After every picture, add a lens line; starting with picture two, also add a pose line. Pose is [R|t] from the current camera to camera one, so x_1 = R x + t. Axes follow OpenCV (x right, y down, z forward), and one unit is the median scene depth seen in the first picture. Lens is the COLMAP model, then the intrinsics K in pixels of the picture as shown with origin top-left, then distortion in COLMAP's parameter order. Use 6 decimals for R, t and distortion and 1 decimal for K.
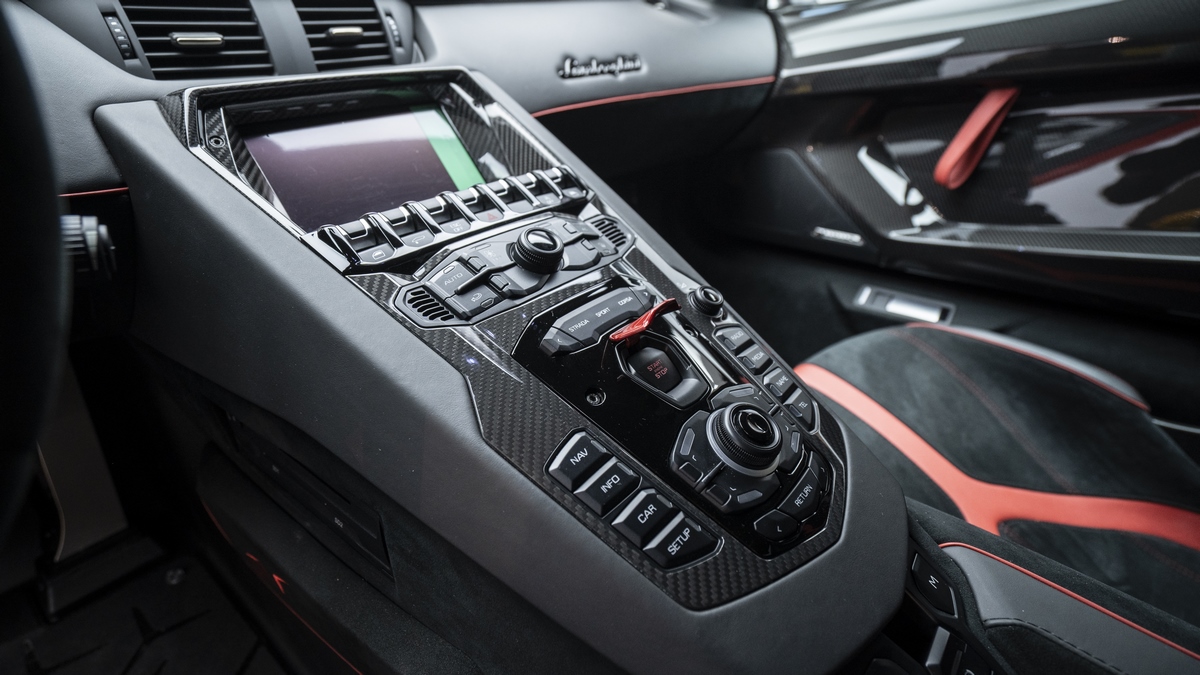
lens RADIAL K [[578.0, 0, 600.0], [0, 578.0, 337.5], [0, 0, 1]] dist [-0.000568, 0.000051]
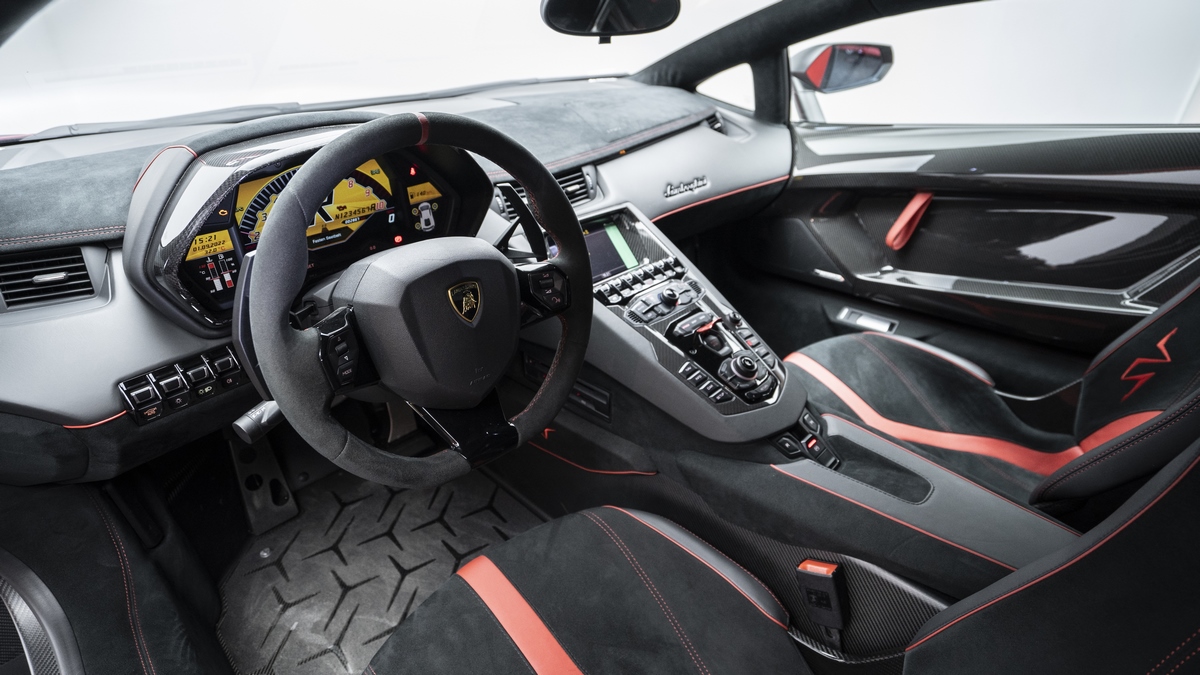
lens RADIAL K [[662.1, 0, 600.0], [0, 662.1, 337.5], [0, 0, 1]] dist [-0.000653, -0.000212]
pose [[0.998044, 0.032280, -0.053530, -0.223993], [-0.032610, 0.999454, -0.005304, 0.050706], [0.053330, 0.007040, 0.998552, -1.771529]]
